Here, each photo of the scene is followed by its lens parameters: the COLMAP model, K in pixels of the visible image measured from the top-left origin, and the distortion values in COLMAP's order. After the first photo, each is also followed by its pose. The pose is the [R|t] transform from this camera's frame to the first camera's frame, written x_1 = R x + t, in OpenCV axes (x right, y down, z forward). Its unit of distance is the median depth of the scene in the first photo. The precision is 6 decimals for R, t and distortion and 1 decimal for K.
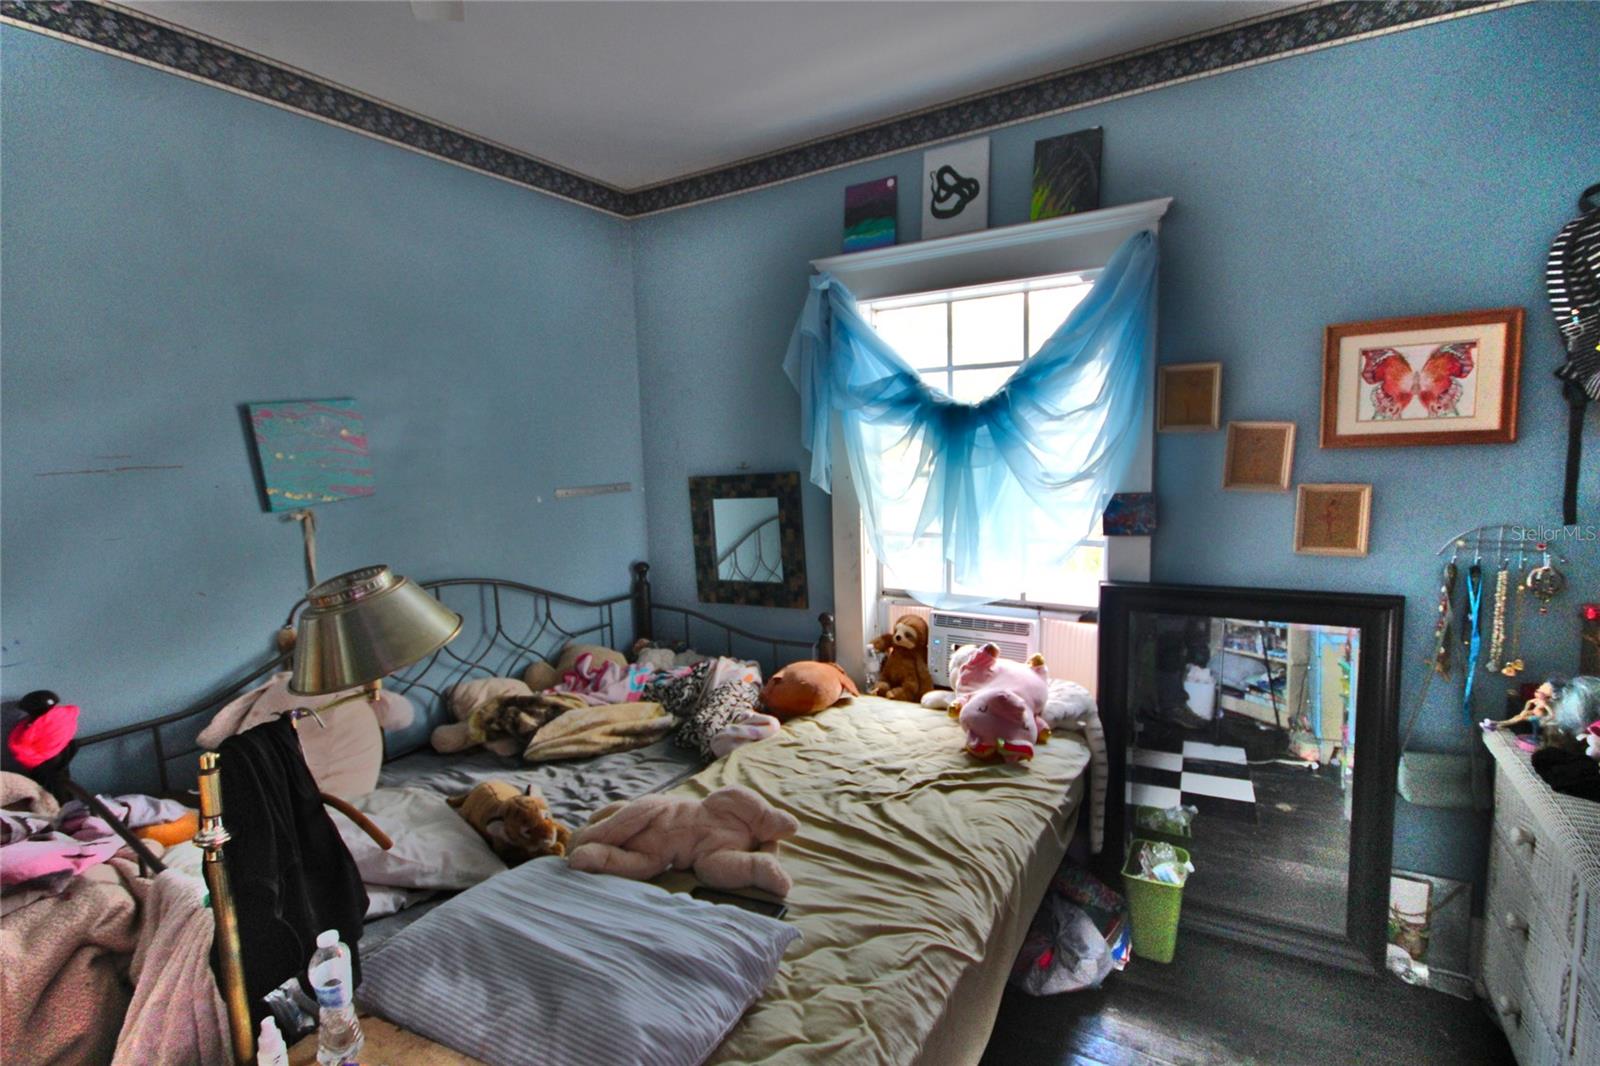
lens RADIAL K [[742.1, 0, 800.0], [0, 742.1, 533.0], [0, 0, 1]] dist [-0.005397, -0.000906]
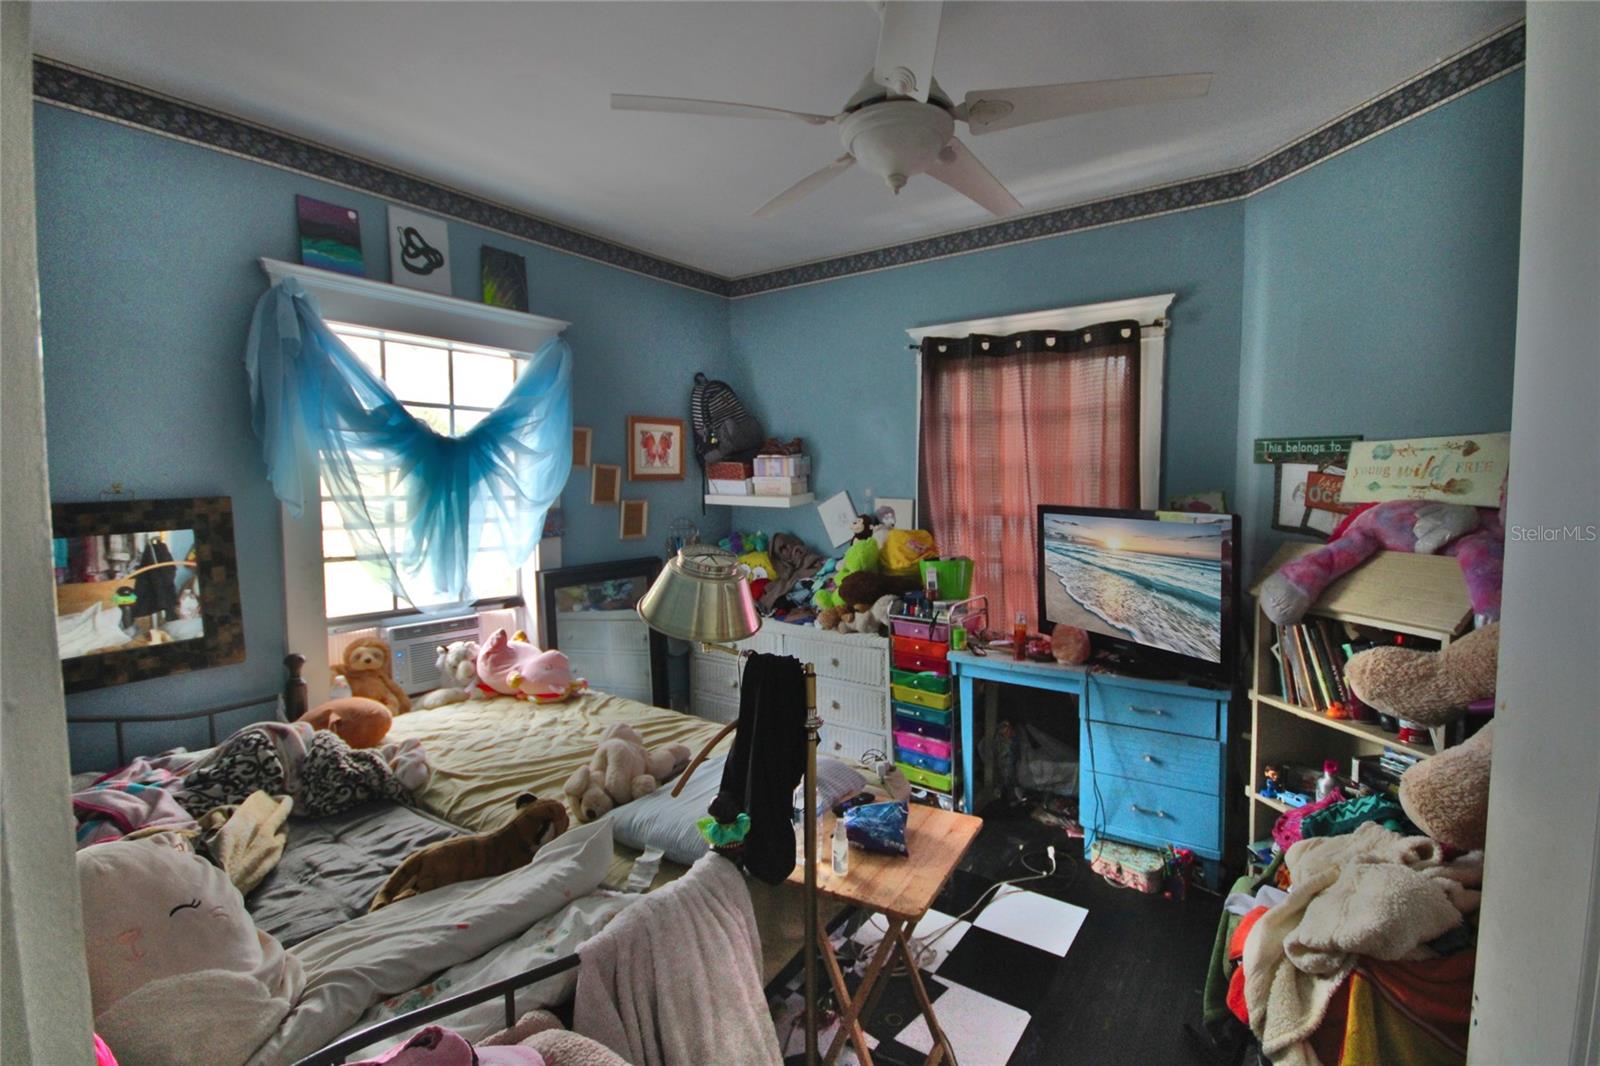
lens RADIAL K [[742.1, 0, 800.0], [0, 742.1, 533.0], [0, 0, 1]] dist [-0.005397, -0.000906]
pose [[0.080993, -0.042149, 0.995823, -0.931794], [0.107477, 0.993649, 0.033315, -0.001238], [-0.990903, 0.104329, 0.085008, 0.366339]]
